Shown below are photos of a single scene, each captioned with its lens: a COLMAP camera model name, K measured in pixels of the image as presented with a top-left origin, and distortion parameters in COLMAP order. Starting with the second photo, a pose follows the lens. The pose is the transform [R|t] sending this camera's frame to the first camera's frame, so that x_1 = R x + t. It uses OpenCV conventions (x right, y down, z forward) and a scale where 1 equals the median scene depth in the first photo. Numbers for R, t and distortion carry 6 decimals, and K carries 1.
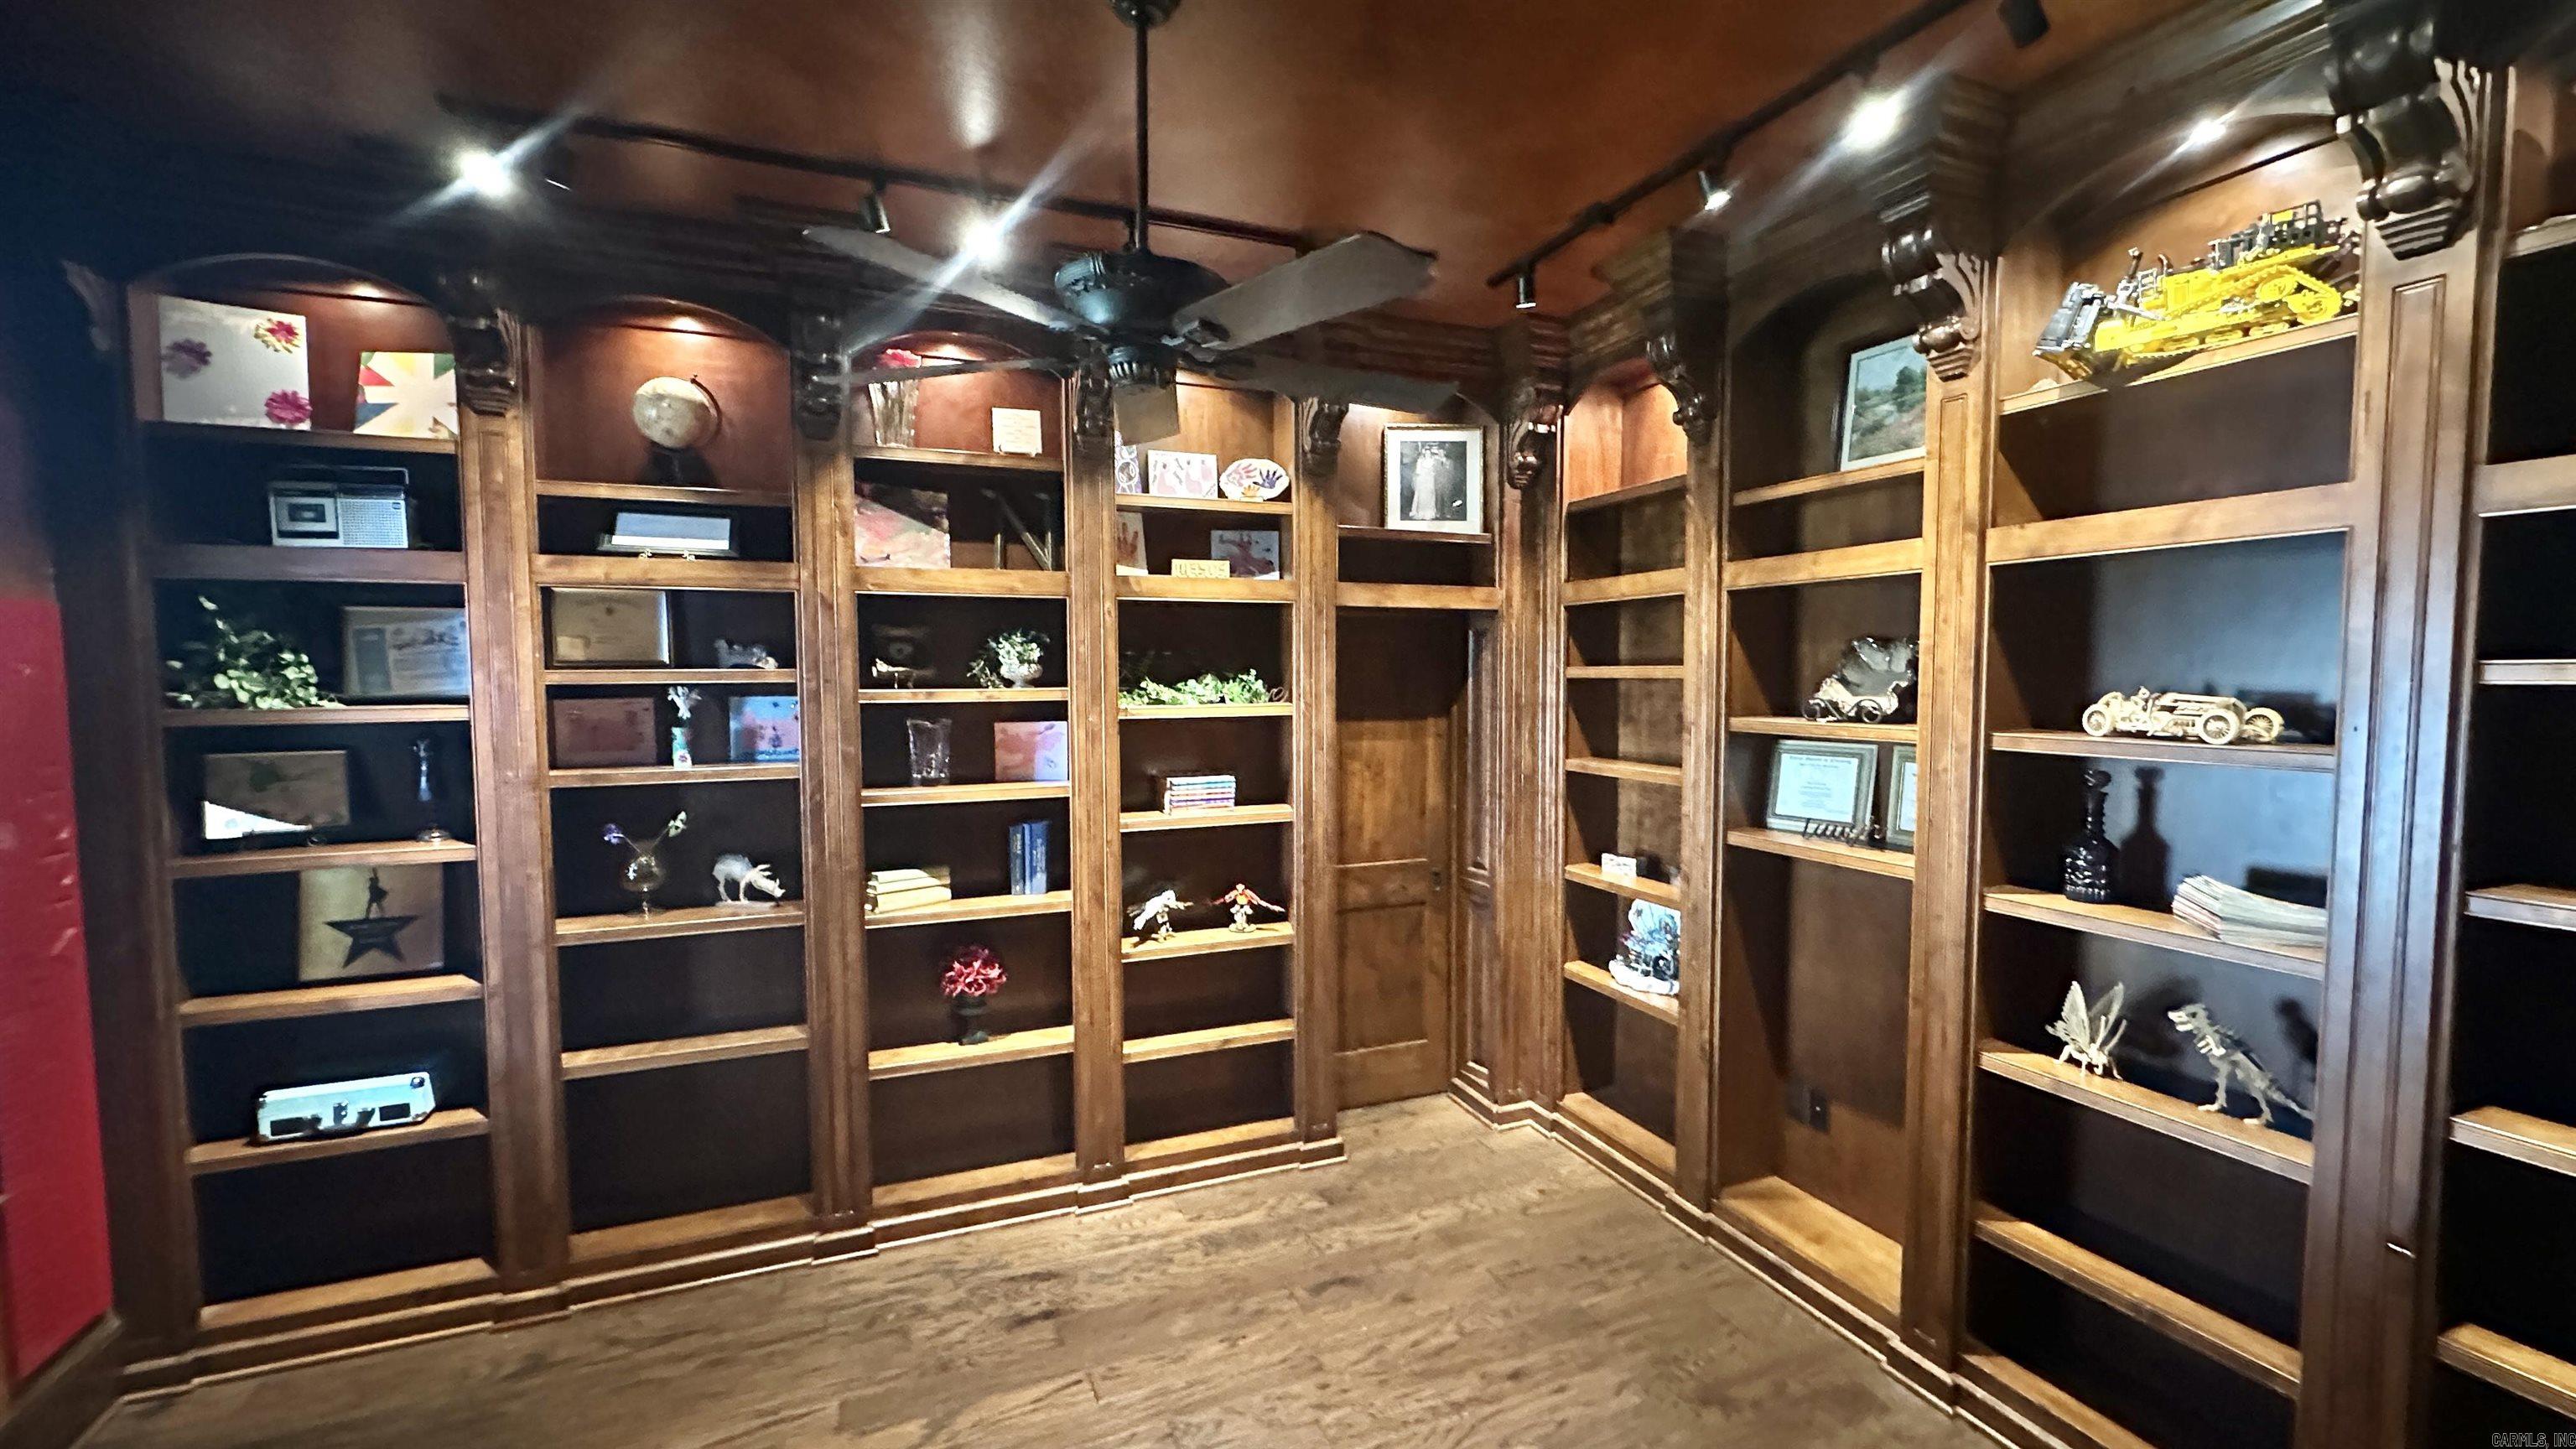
lens RADIAL K [[1028.9, 0, 1288.0], [0, 1028.9, 724.5], [0, 0, 1]] dist [0.001289, 0.000186]
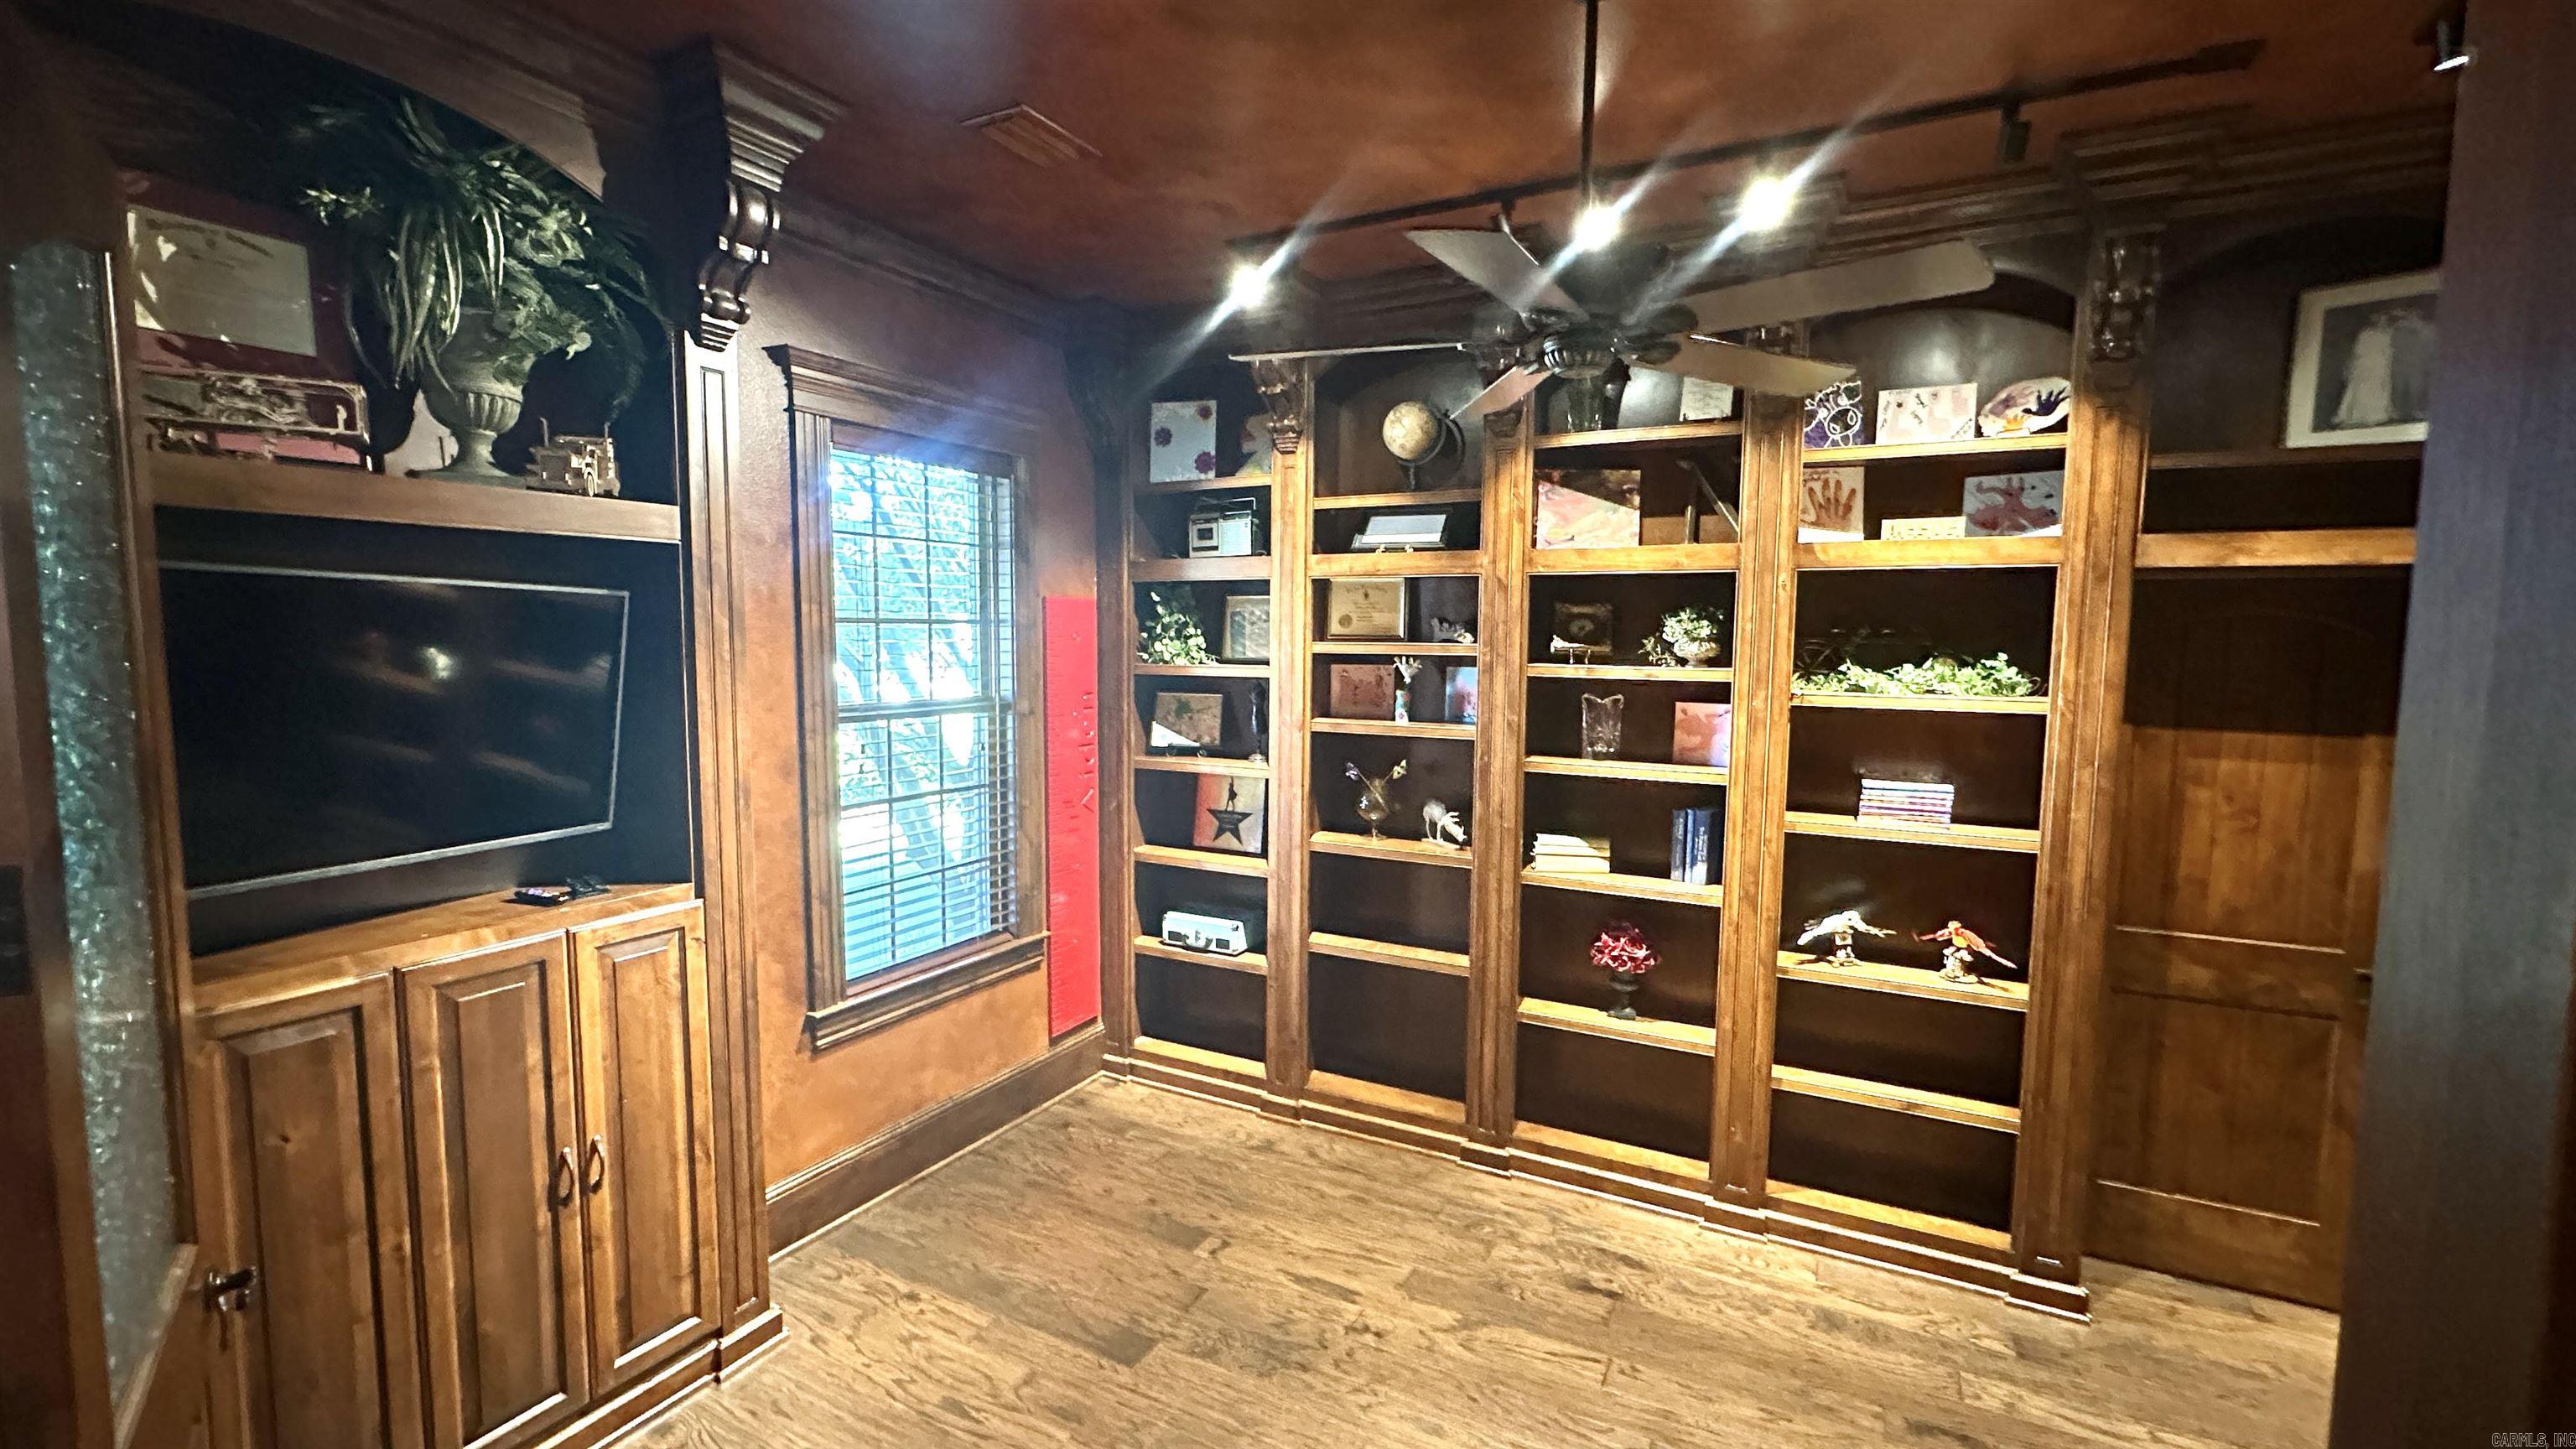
lens RADIAL K [[1090.0, 0, 1288.0], [0, 1090.0, 724.5], [0, 0, 1]] dist [-0.000967, -0.000028]
pose [[0.642155, 0.073624, -0.763031, 0.289920], [-0.054271, 0.997246, 0.050550, -0.013724], [0.764652, 0.008949, 0.644382, 0.062924]]
